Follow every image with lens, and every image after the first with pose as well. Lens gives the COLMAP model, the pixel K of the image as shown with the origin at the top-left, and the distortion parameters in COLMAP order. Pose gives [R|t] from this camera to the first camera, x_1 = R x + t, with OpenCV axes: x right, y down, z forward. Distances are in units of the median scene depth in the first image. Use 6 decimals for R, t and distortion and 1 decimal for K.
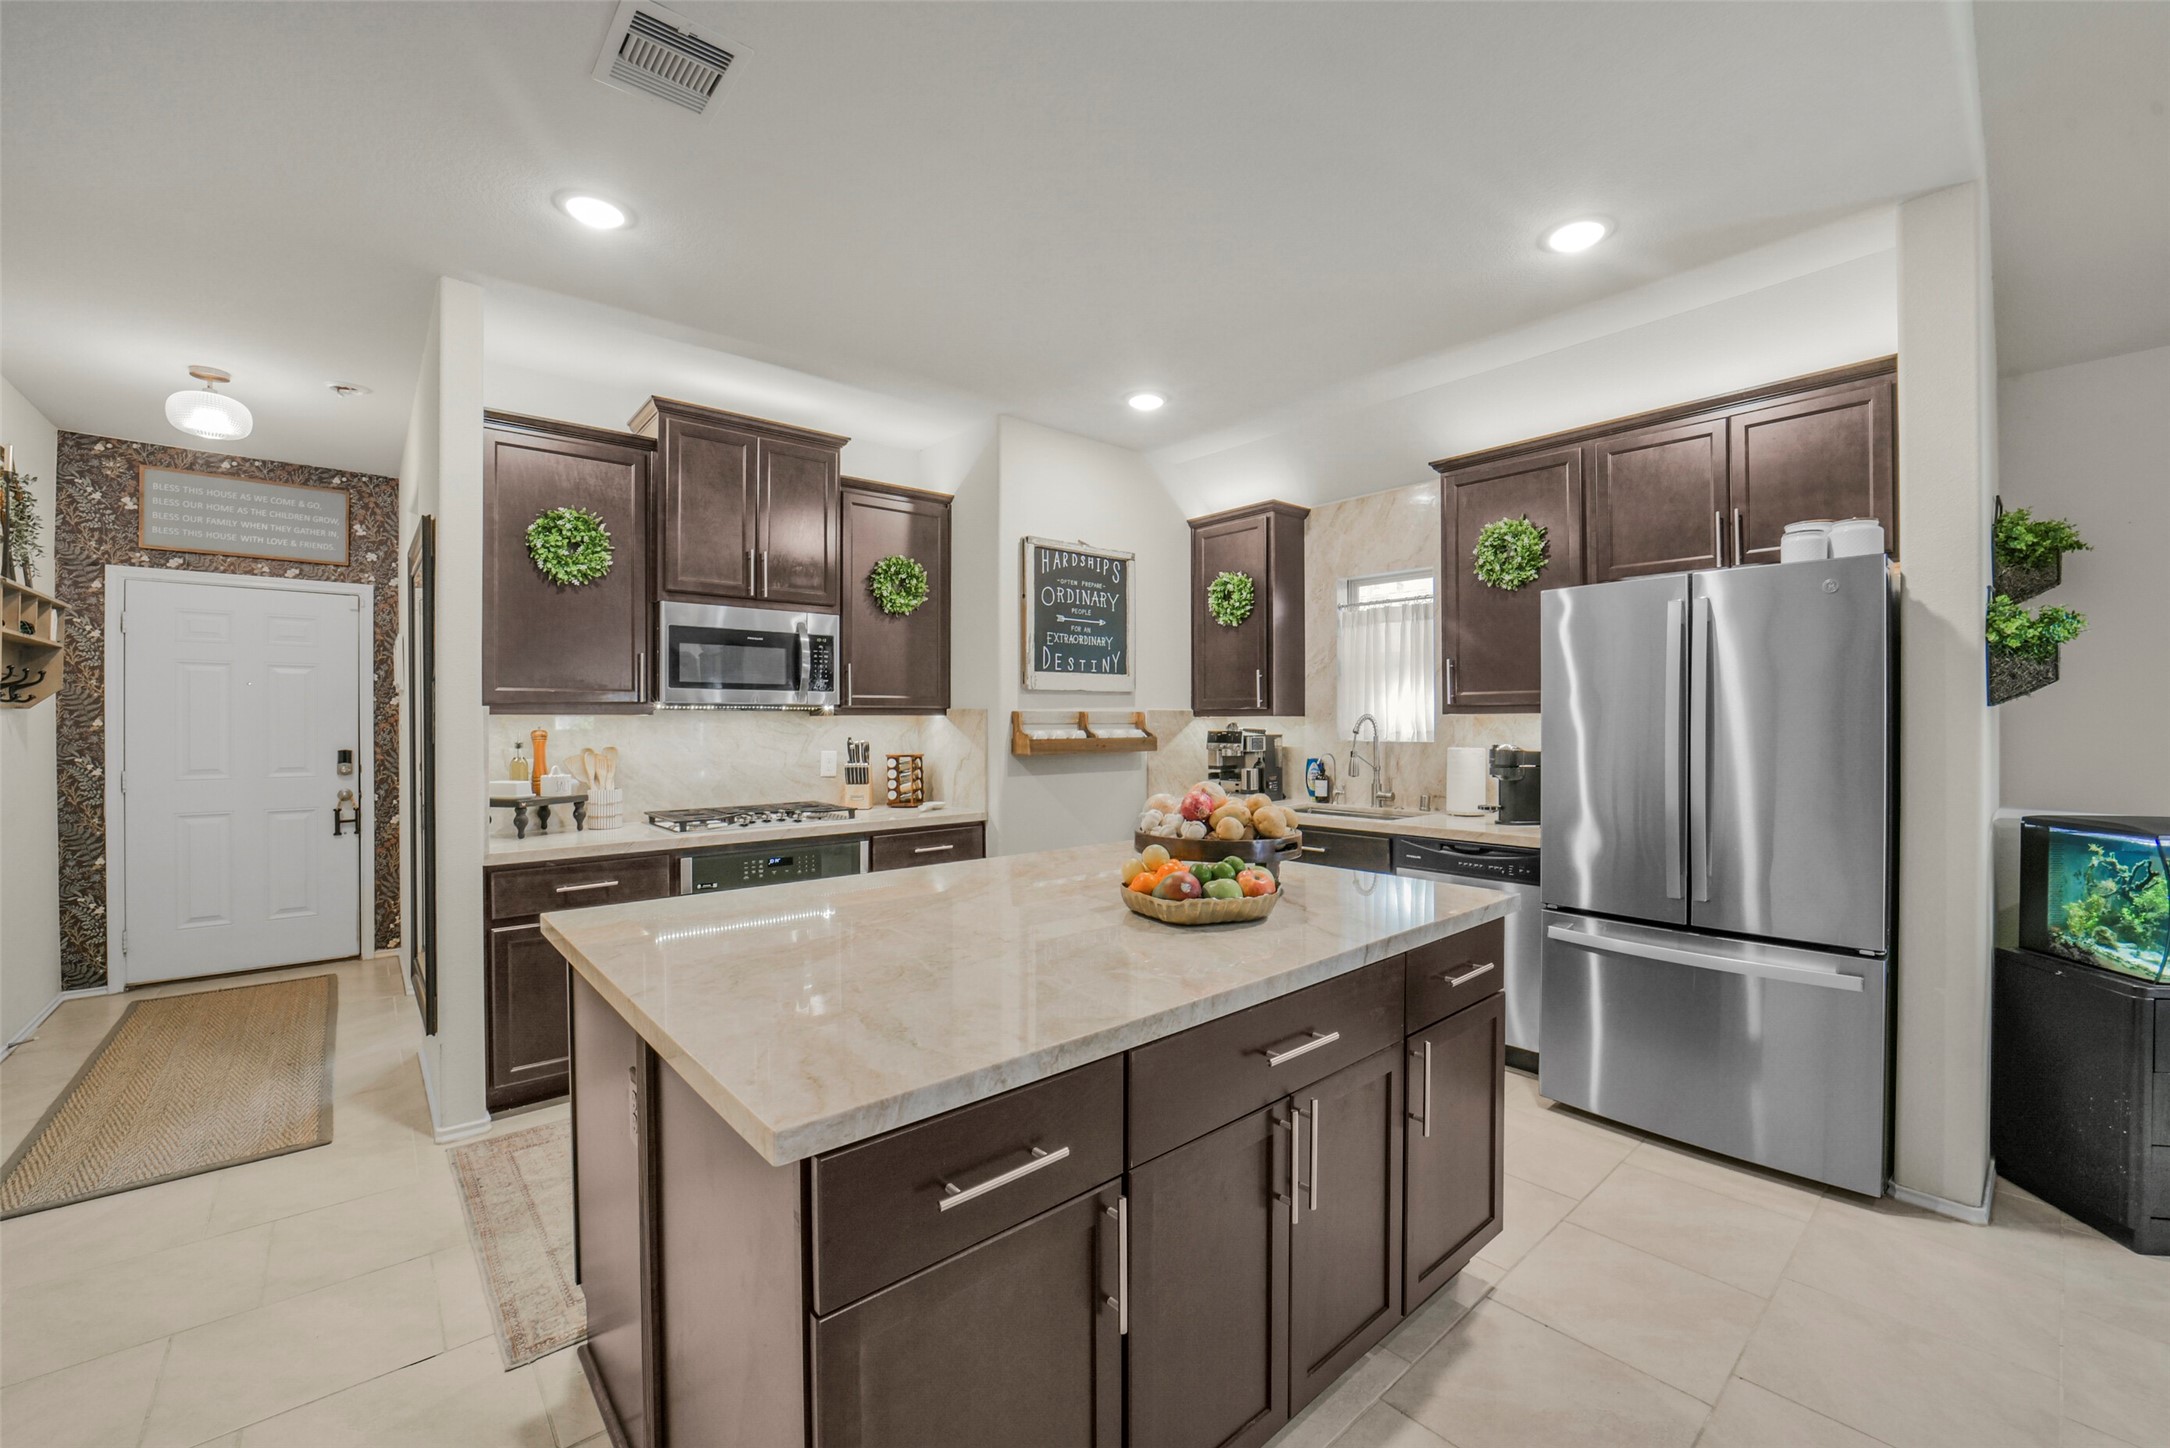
lens RADIAL K [[873.5, 0, 1102.7], [0, 873.5, 724.0], [0, 0, 1]] dist [-0.046469, 0.013692]
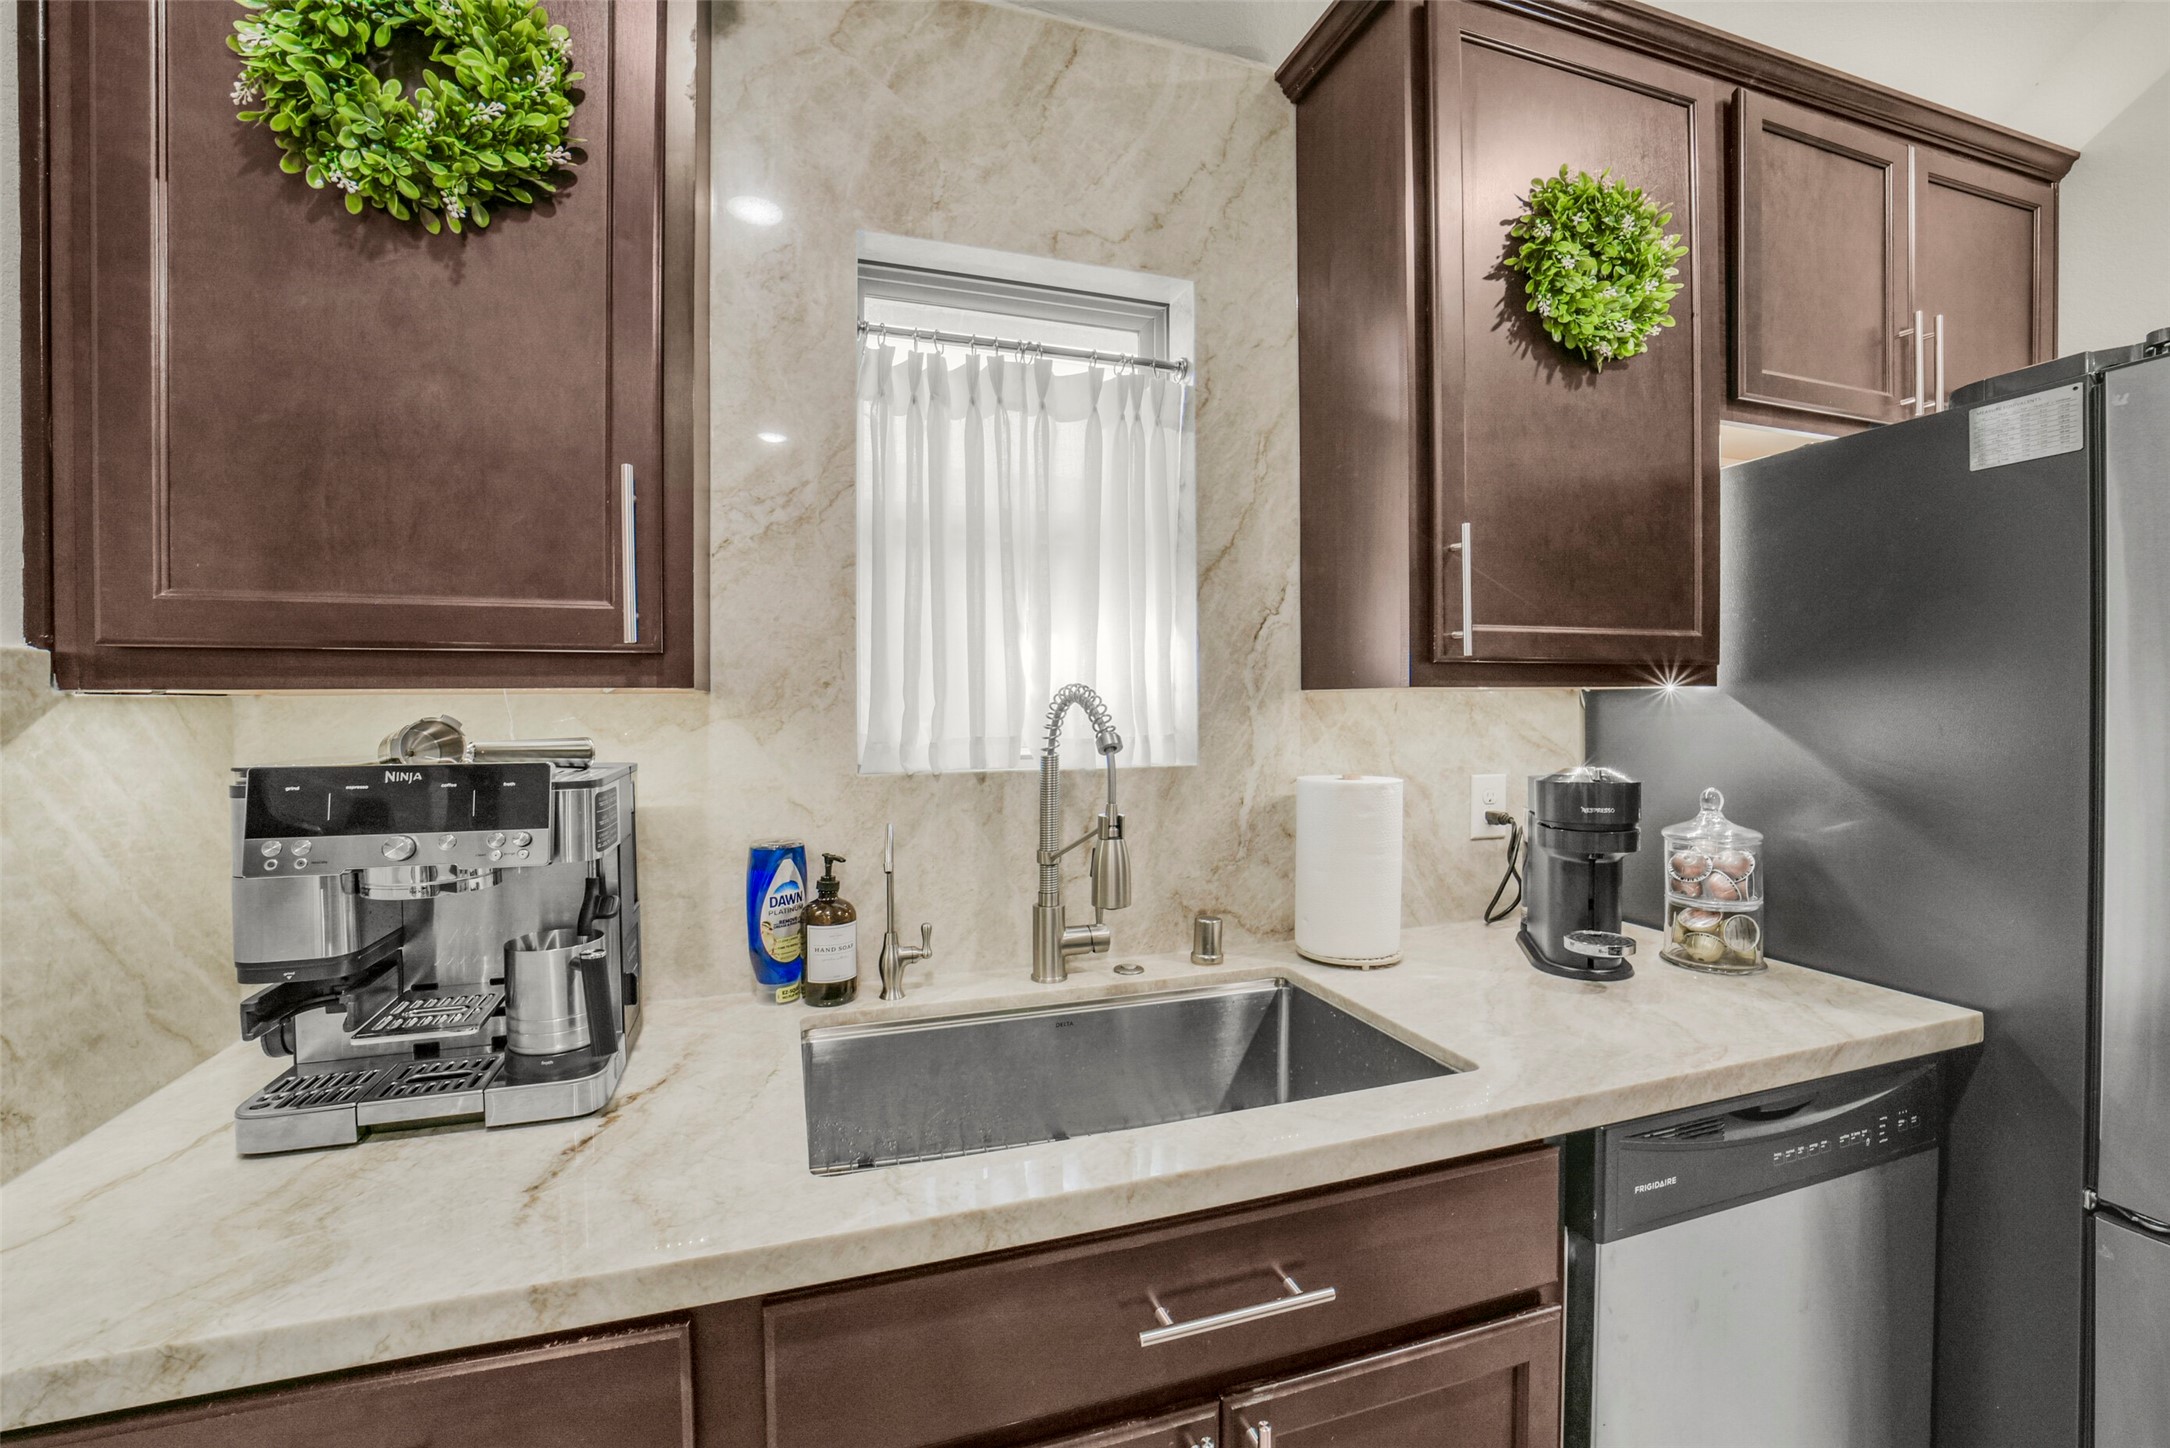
lens RADIAL K [[963.7, 0, 1288.9], [0, 963.7, 713.4], [0, 0, 1]] dist [-0.029821, 0.000245]
pose [[0.229495, -0.009010, 0.973268, -0.010623], [0.007676, 0.999943, 0.007447, -0.003682], [-0.973279, 0.005762, 0.229551, 0.883696]]
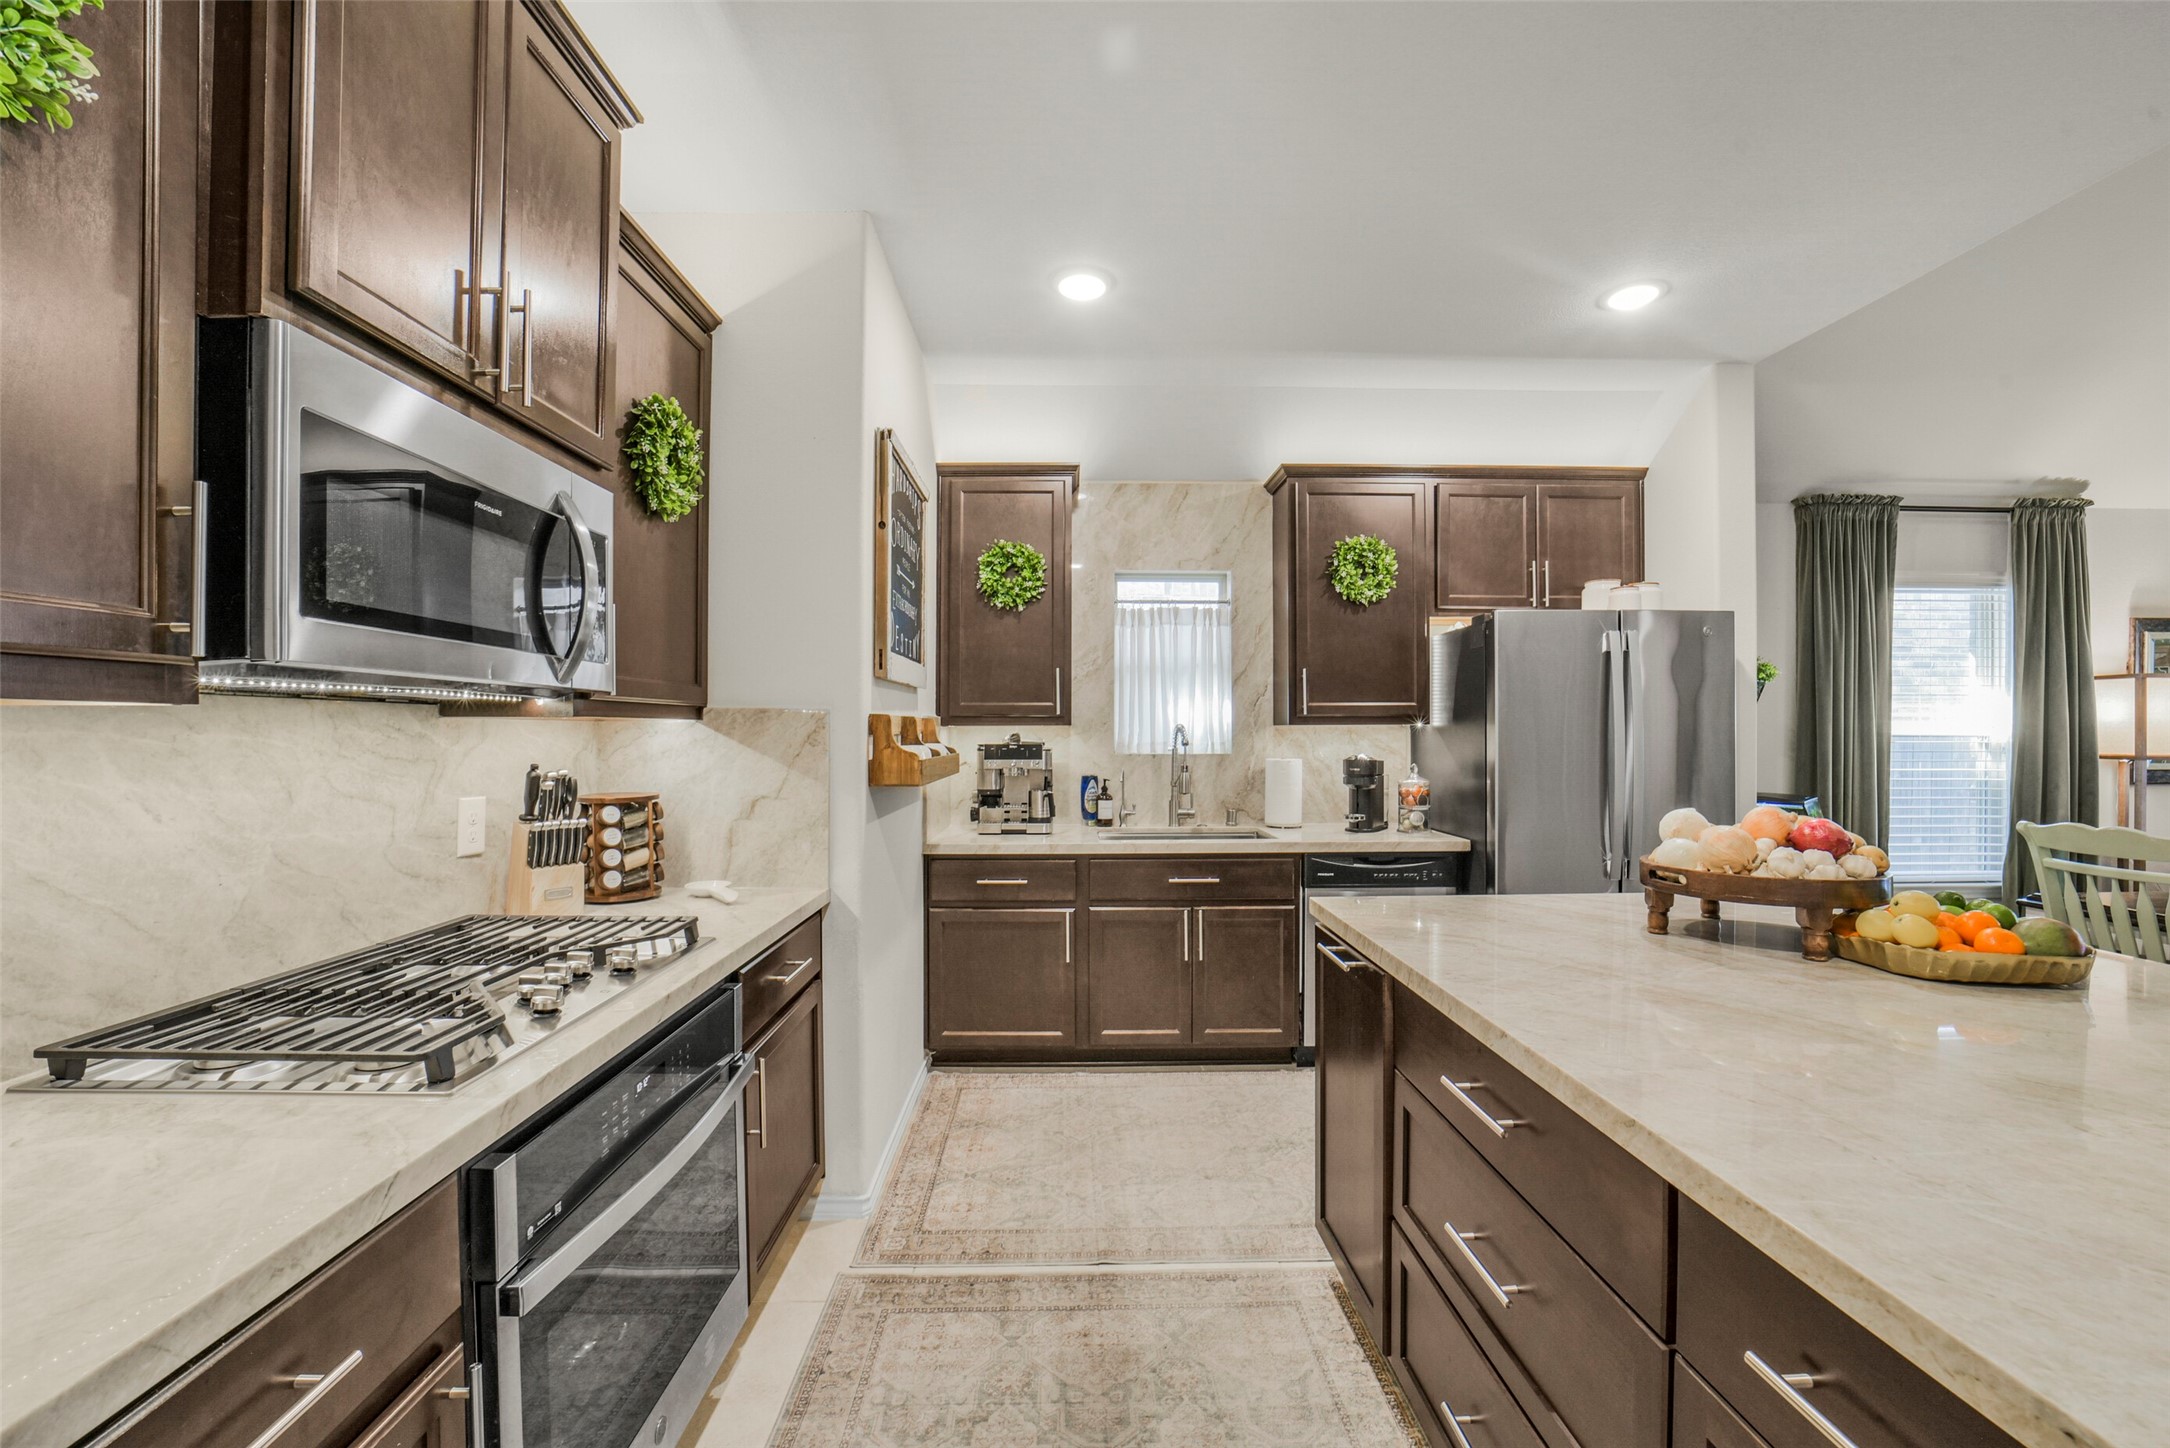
lens RADIAL K [[864.7, 0, 1083.3], [0, 864.7, 732.0], [0, 0, 1]] dist [-0.041738, 0.009194]
pose [[0.650765, 0.002345, 0.759276, -0.463559], [0.000697, 0.999993, -0.003686, 0.000095], [-0.759279, 0.002928, 0.650758, 0.513612]]
